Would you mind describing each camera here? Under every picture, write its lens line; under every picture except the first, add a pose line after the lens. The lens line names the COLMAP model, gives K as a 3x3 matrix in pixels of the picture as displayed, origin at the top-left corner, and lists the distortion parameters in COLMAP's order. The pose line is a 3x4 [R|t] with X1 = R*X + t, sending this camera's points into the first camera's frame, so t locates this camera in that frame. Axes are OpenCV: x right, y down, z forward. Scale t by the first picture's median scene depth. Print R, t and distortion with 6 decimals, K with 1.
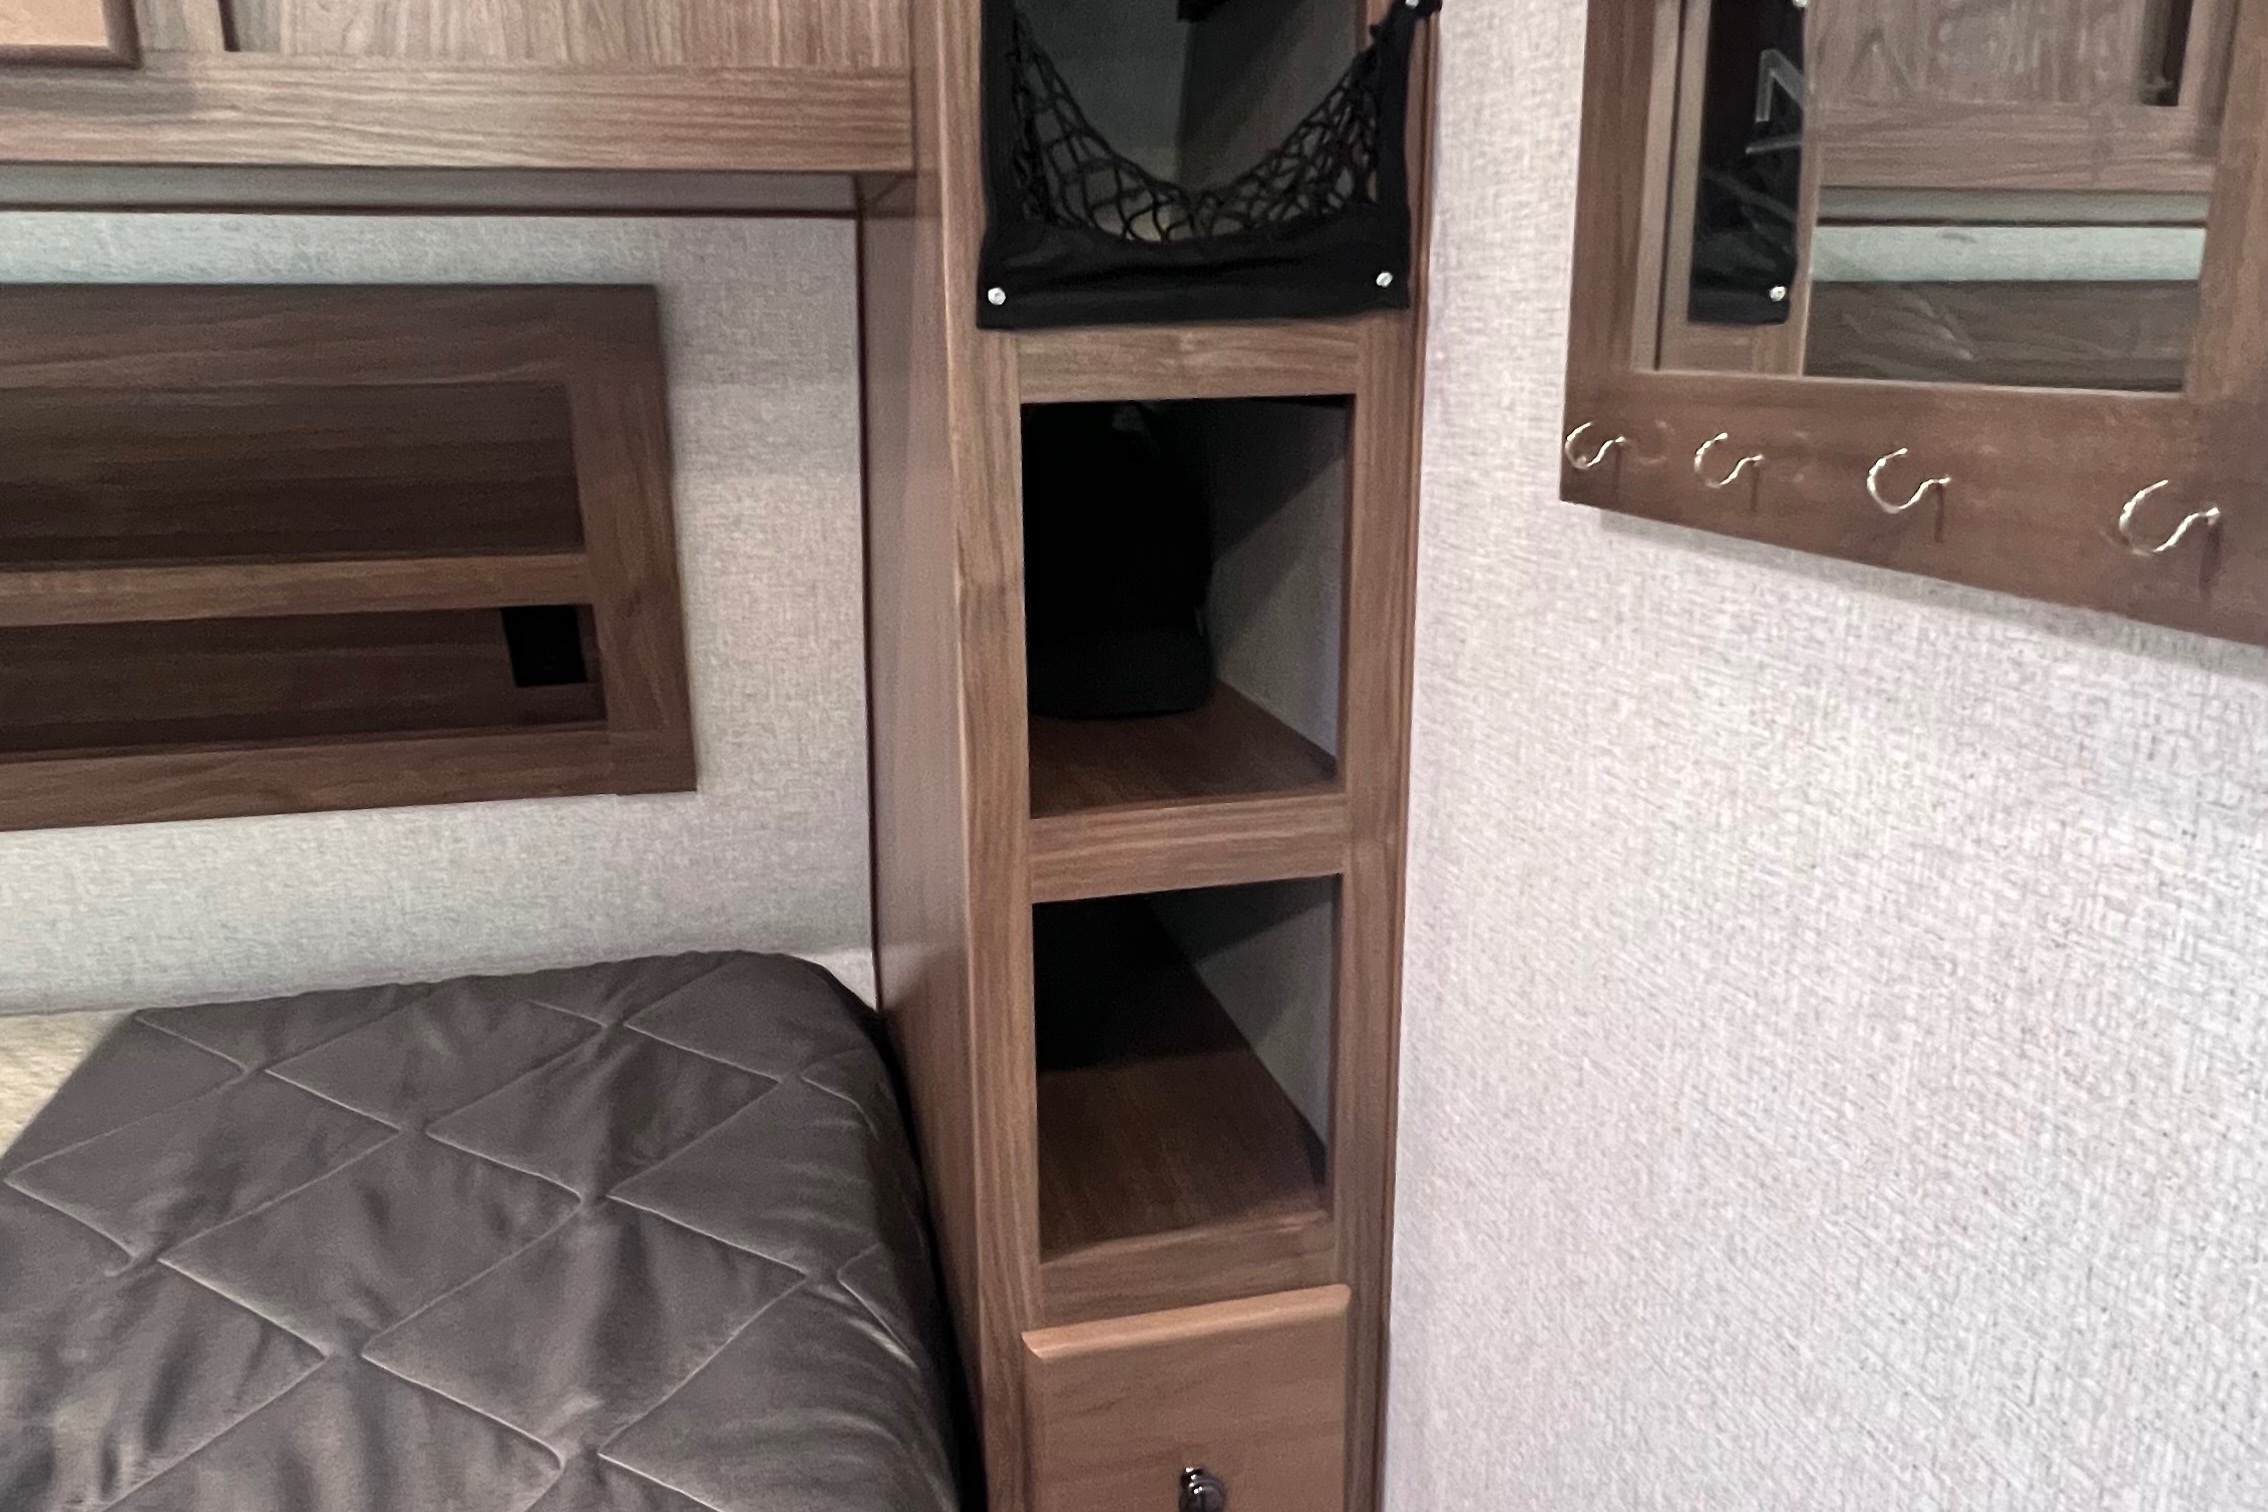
lens RADIAL K [[1570.4, 0, 1134.0], [0, 1570.4, 756.0], [0, 0, 1]] dist [0.000698, 0.000525]
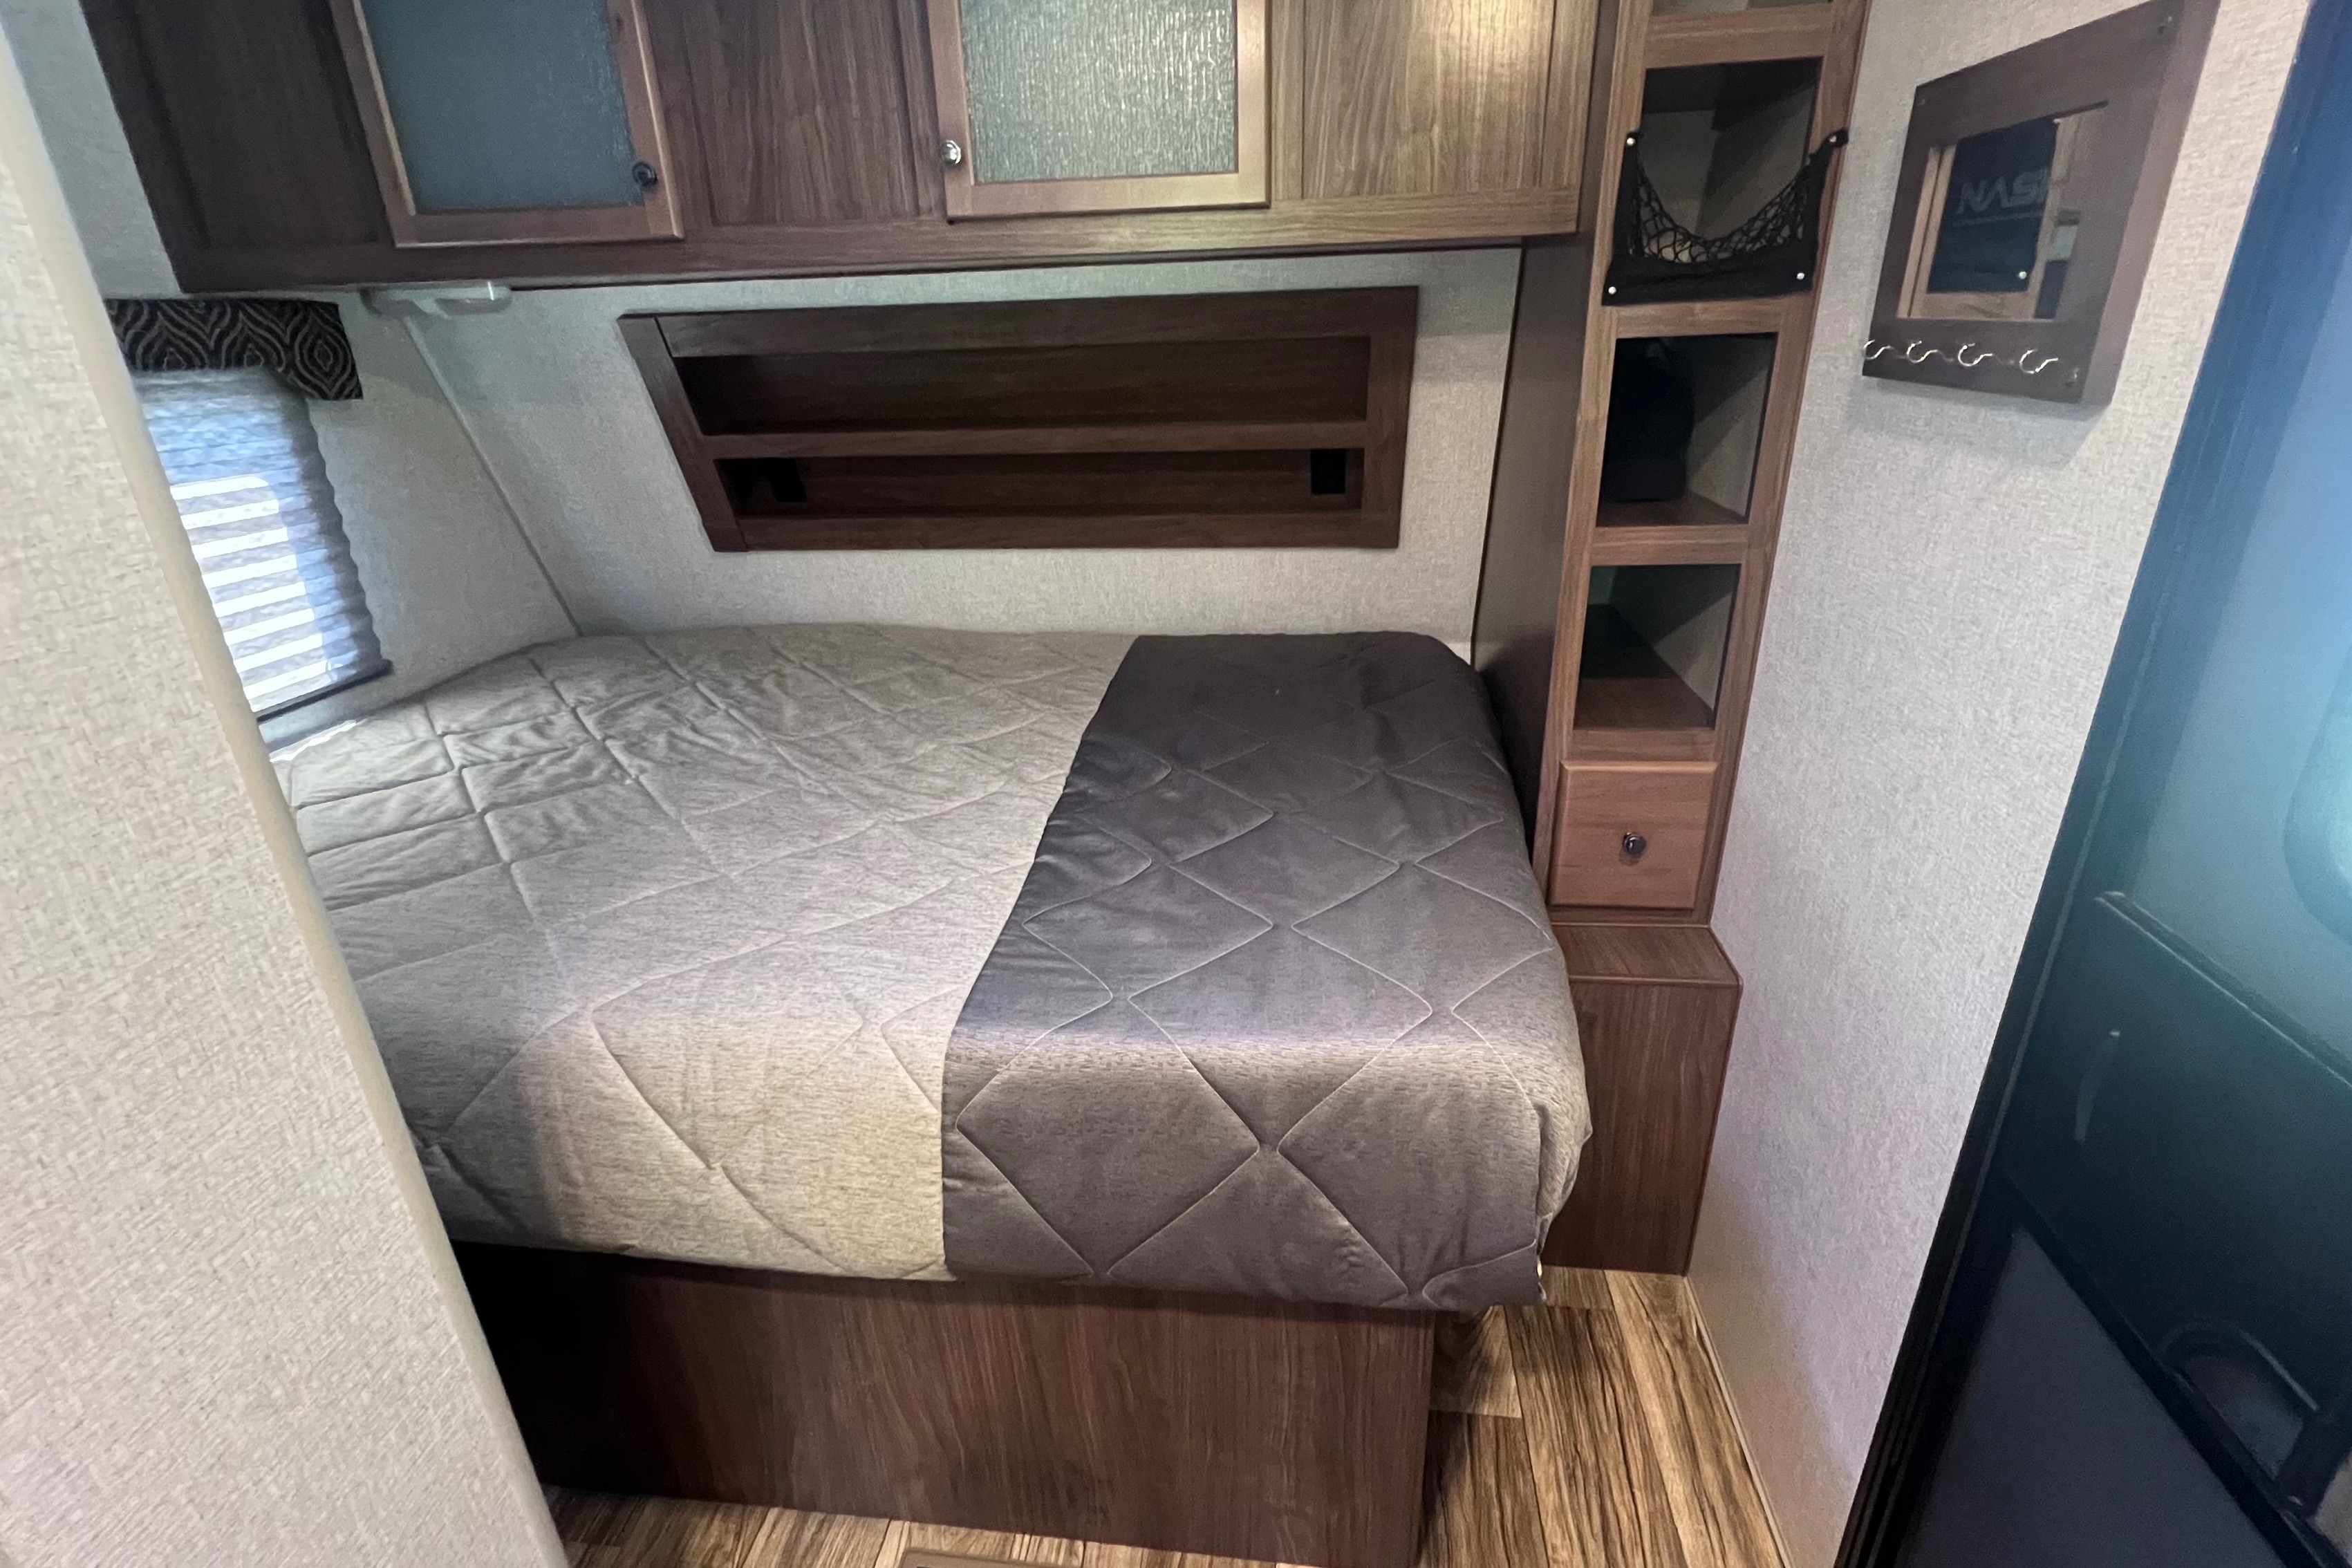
lens RADIAL K [[1111.2, 0, 1176.0], [0, 1111.2, 784.0], [0, 0, 1]] dist [-0.004878, 0.000758]
pose [[0.934633, 0.115974, -0.336172, -0.047706], [-0.066655, 0.985705, 0.154736, 0.195819], [0.349312, -0.122213, 0.929002, -0.760483]]
